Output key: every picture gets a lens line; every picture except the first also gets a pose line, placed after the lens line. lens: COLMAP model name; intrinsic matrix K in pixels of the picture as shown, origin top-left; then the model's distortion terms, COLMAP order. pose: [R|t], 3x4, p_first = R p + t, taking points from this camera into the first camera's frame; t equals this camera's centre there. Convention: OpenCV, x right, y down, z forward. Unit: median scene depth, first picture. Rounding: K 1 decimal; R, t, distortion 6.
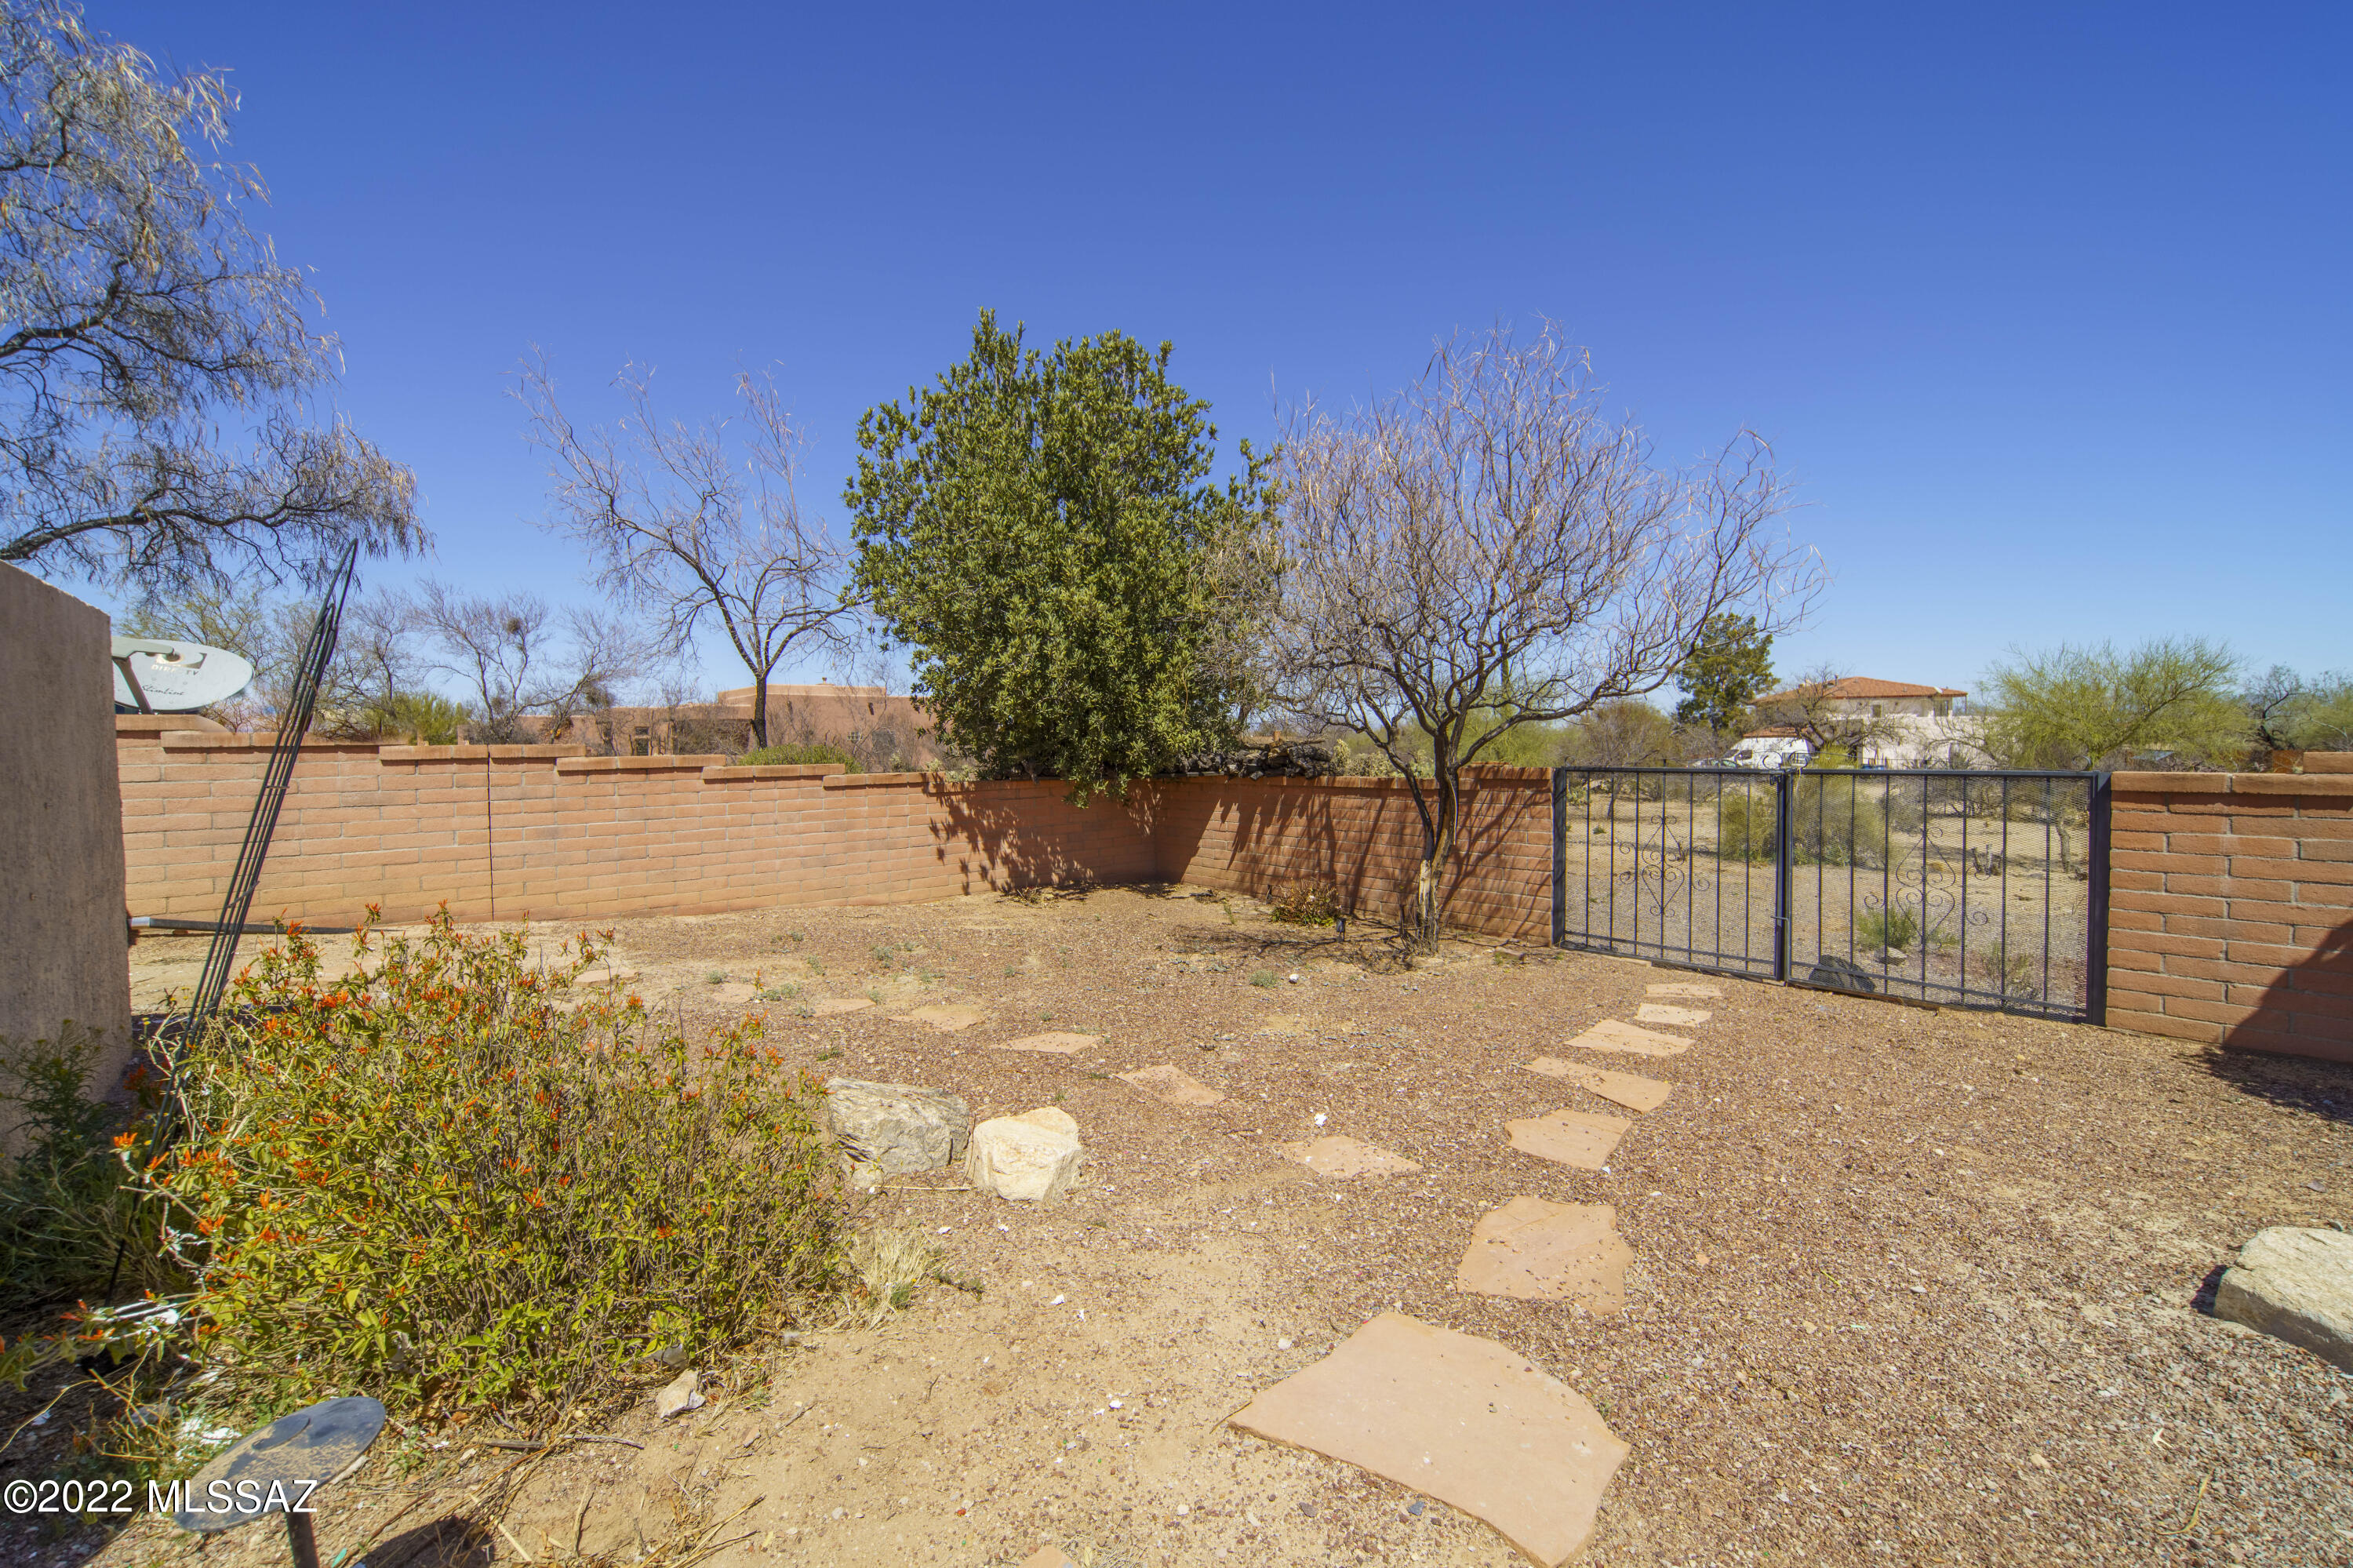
lens RADIAL K [[919.4, 0, 1163.3], [0, 919.4, 769.1], [0, 0, 1]] dist [-0.005731, 0.001824]
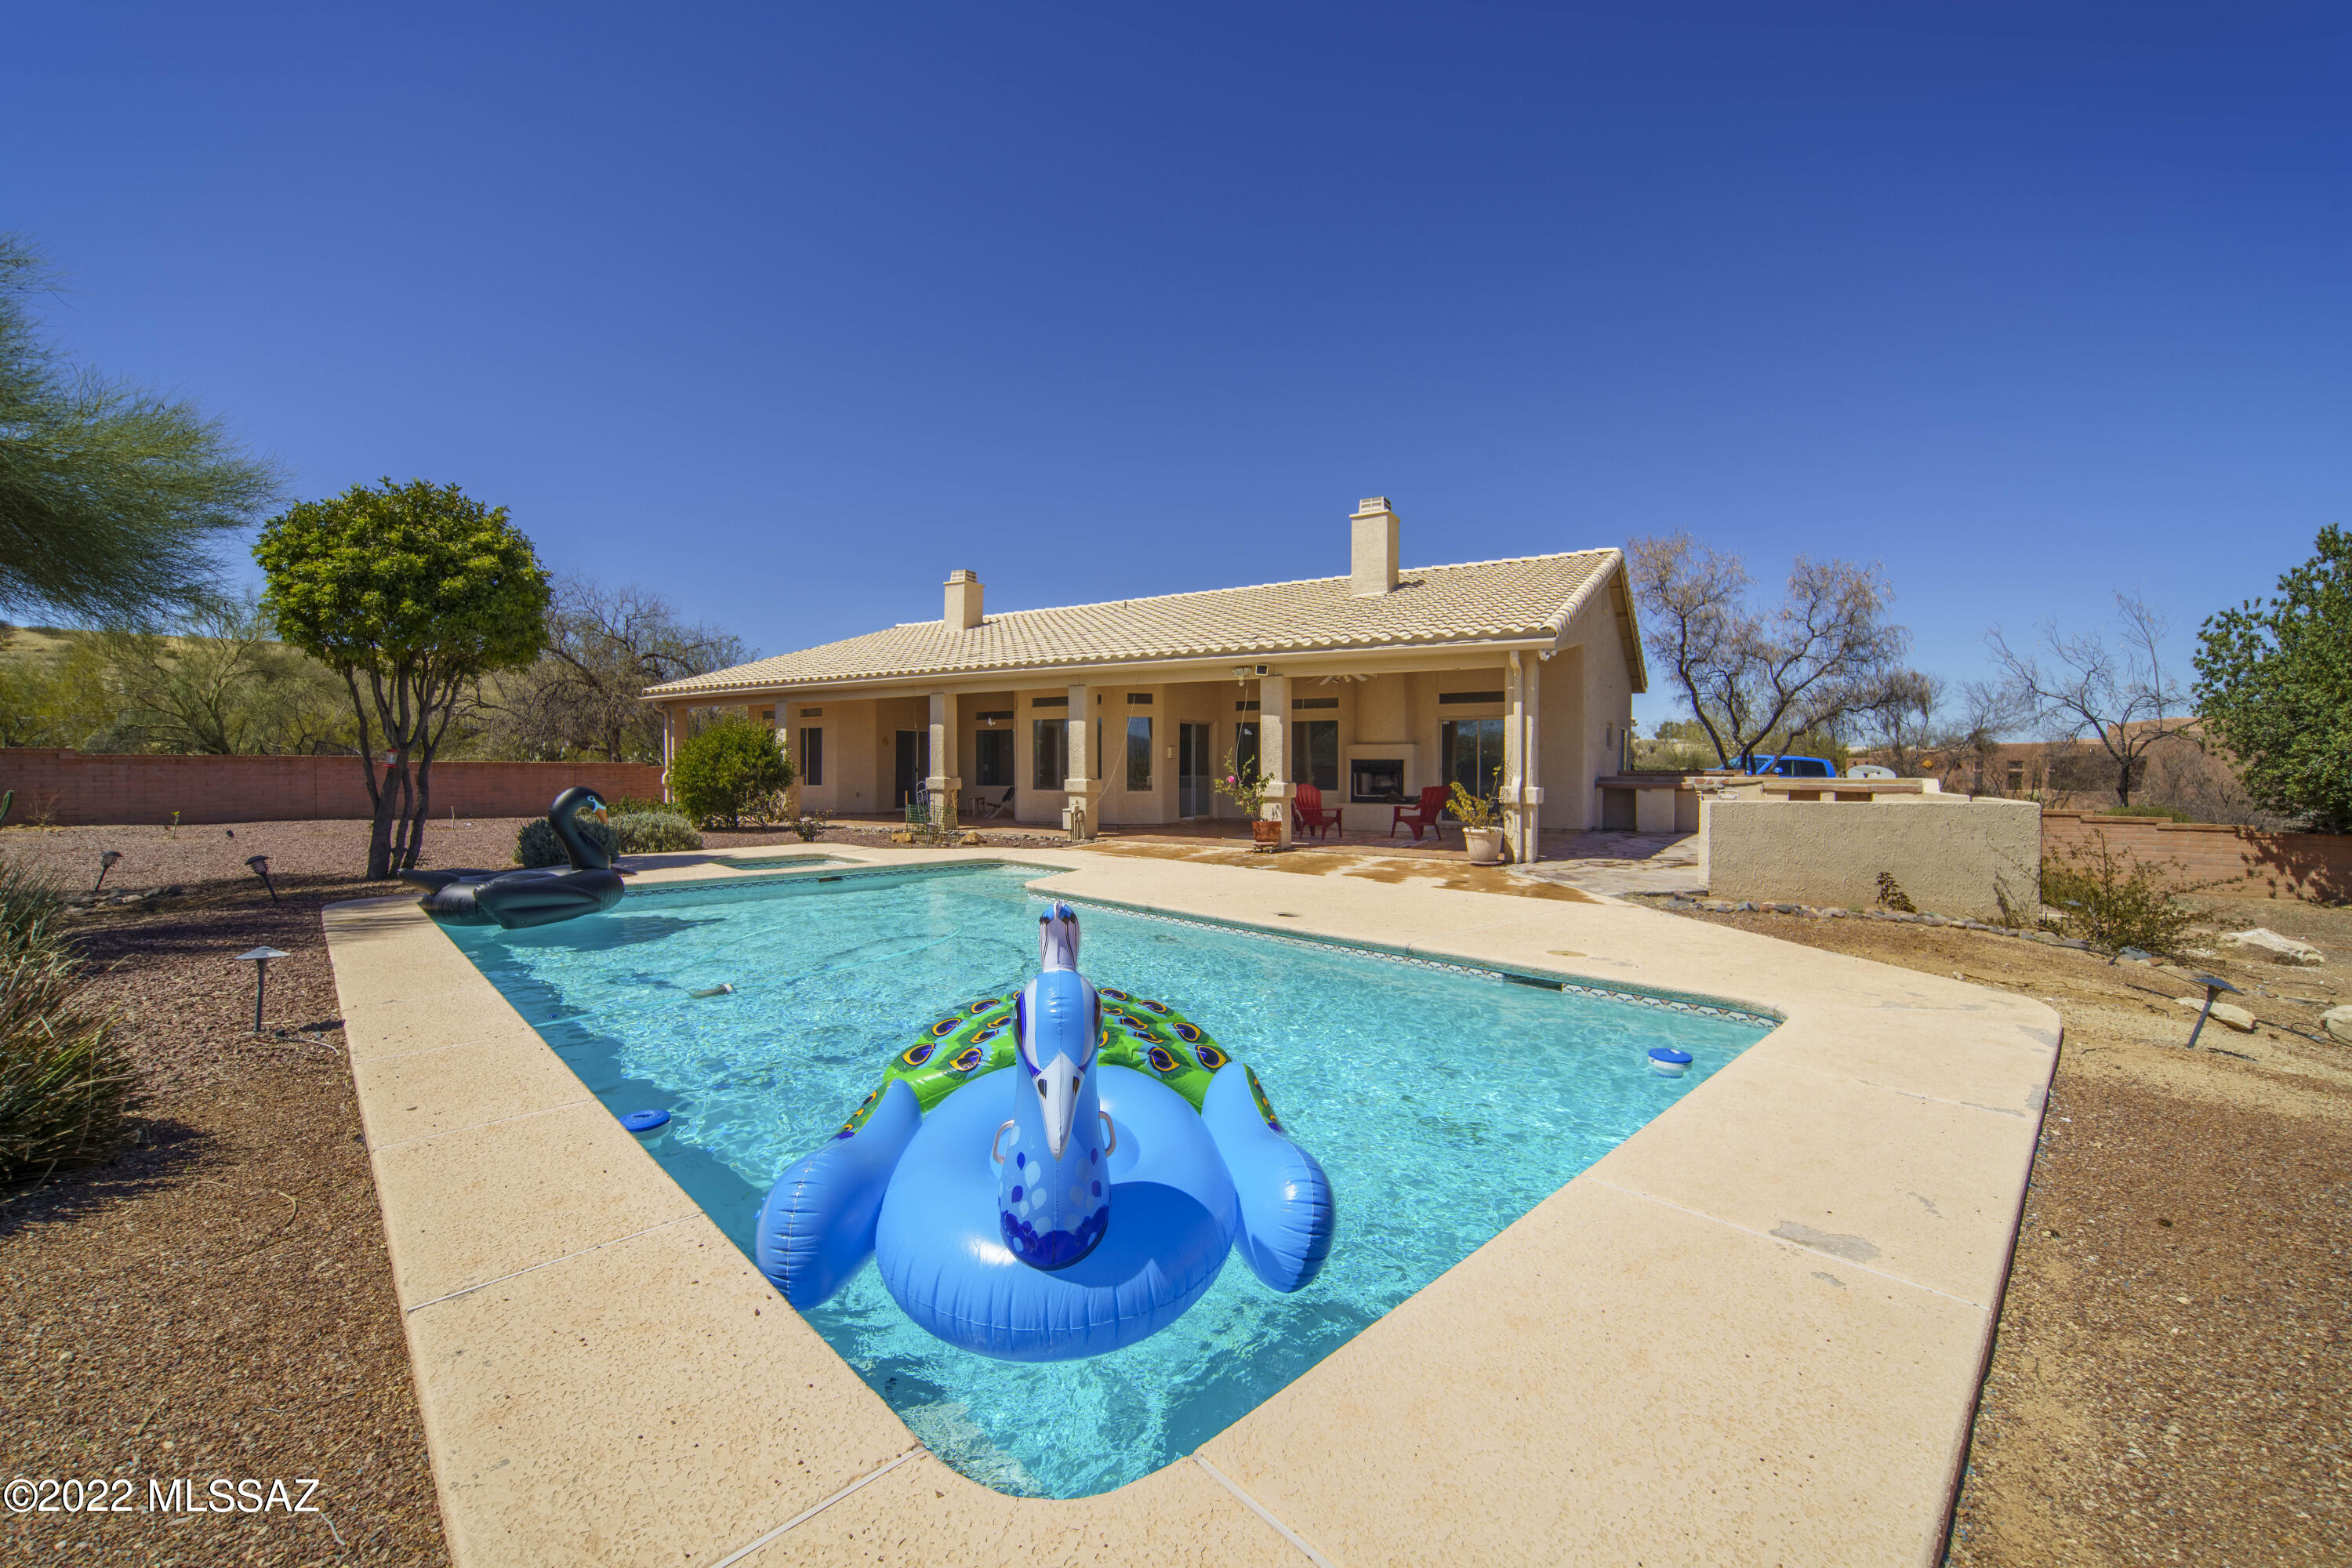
lens RADIAL K [[919.0, 0, 1180.6], [0, 919.0, 764.4], [0, 0, 1]] dist [-0.005731, 0.001824]
pose [[0.319372, 0.013685, -0.947531, 0.723312], [-0.038401, 0.999261, 0.001489, -0.036685], [0.946851, 0.035911, 0.319662, -1.430970]]
